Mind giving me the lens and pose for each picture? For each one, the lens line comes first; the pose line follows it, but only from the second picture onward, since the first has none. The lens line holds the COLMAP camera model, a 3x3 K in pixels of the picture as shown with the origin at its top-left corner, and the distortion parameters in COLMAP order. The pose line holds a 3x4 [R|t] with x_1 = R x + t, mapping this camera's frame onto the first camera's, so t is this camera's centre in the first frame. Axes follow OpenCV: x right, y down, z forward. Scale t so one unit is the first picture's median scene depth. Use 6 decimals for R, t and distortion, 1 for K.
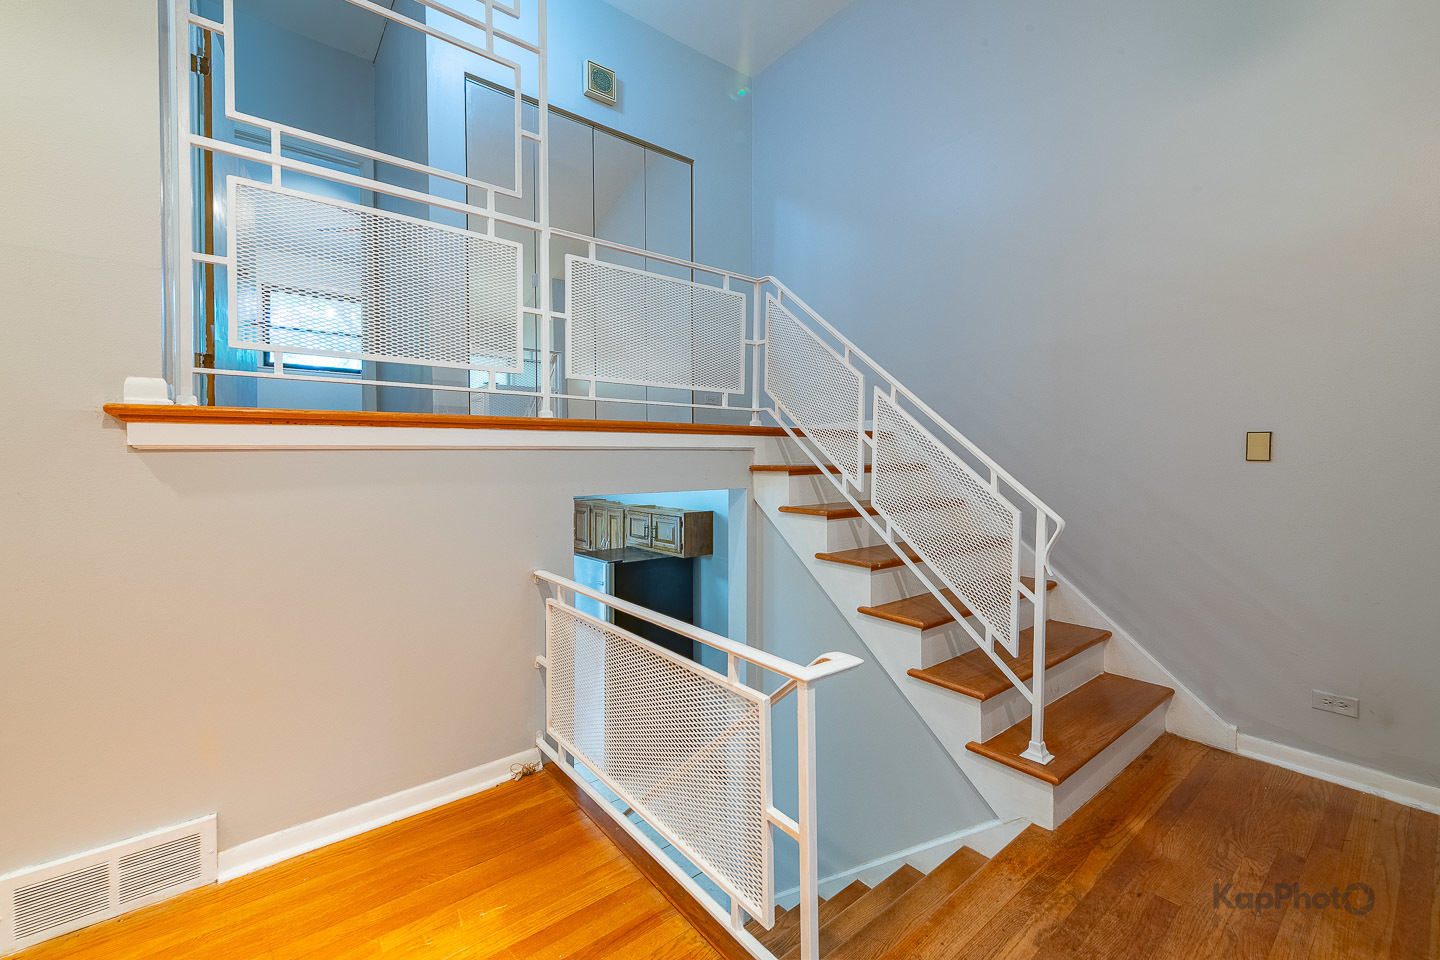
lens RADIAL K [[595.3, 0, 732.1], [0, 595.3, 476.0], [0, 0, 1]] dist [0.009115, -0.000432]
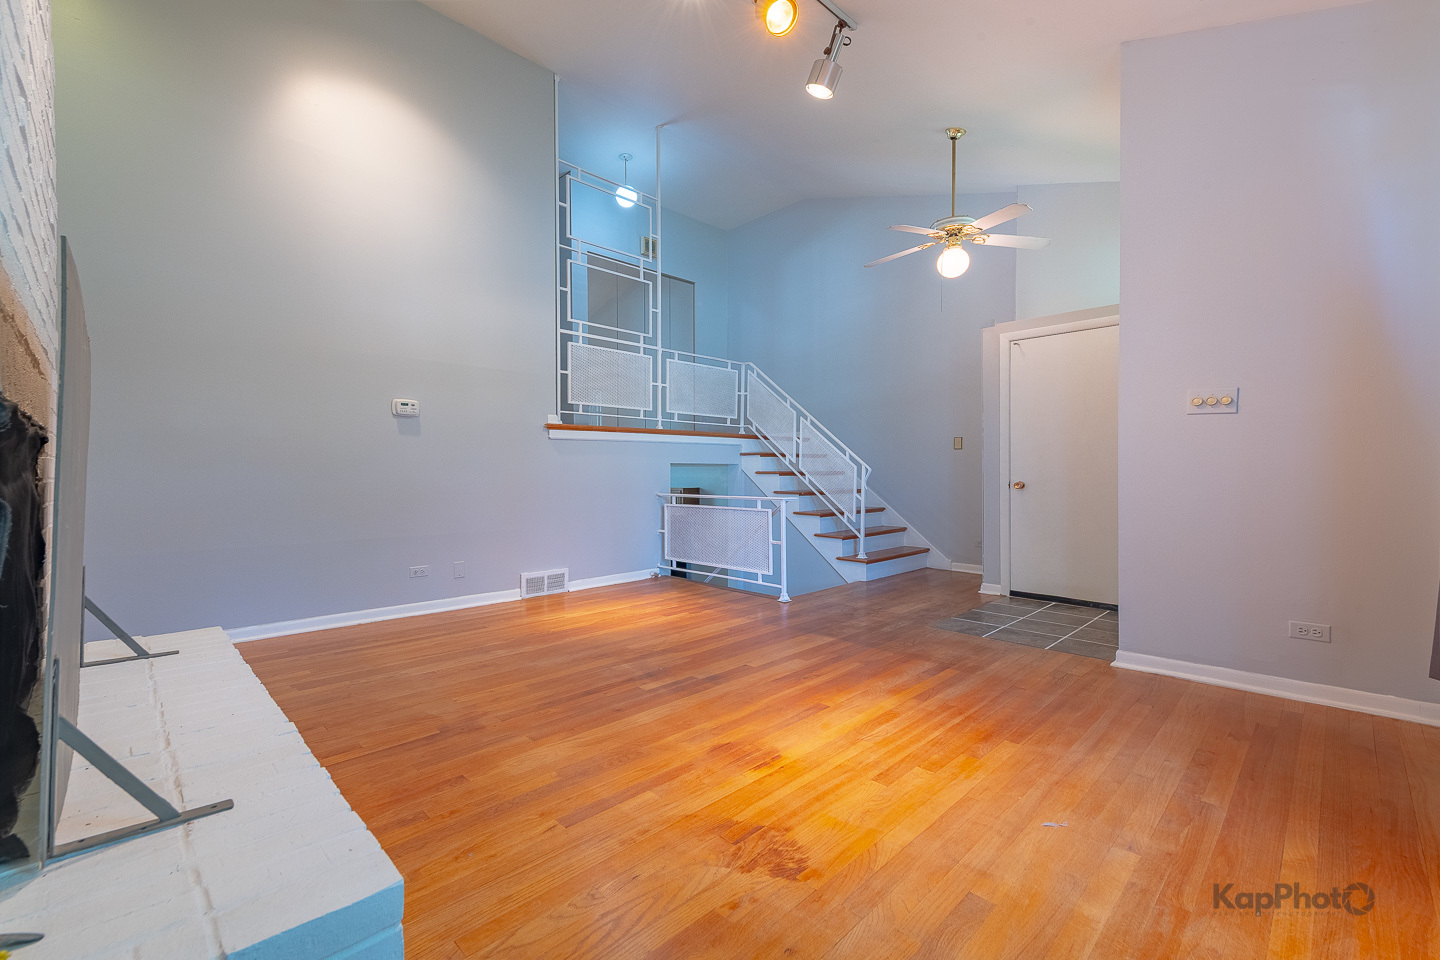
lens RADIAL K [[549.2, 0, 659.6], [0, 549.2, 470.9], [0, 0, 1]] dist [0.011930, -0.000100]
pose [[0.999934, 0.008017, -0.008235, -0.293935], [-0.008218, 0.999660, -0.024727, 0.118618], [0.008034, 0.024793, 0.999660, -1.151172]]
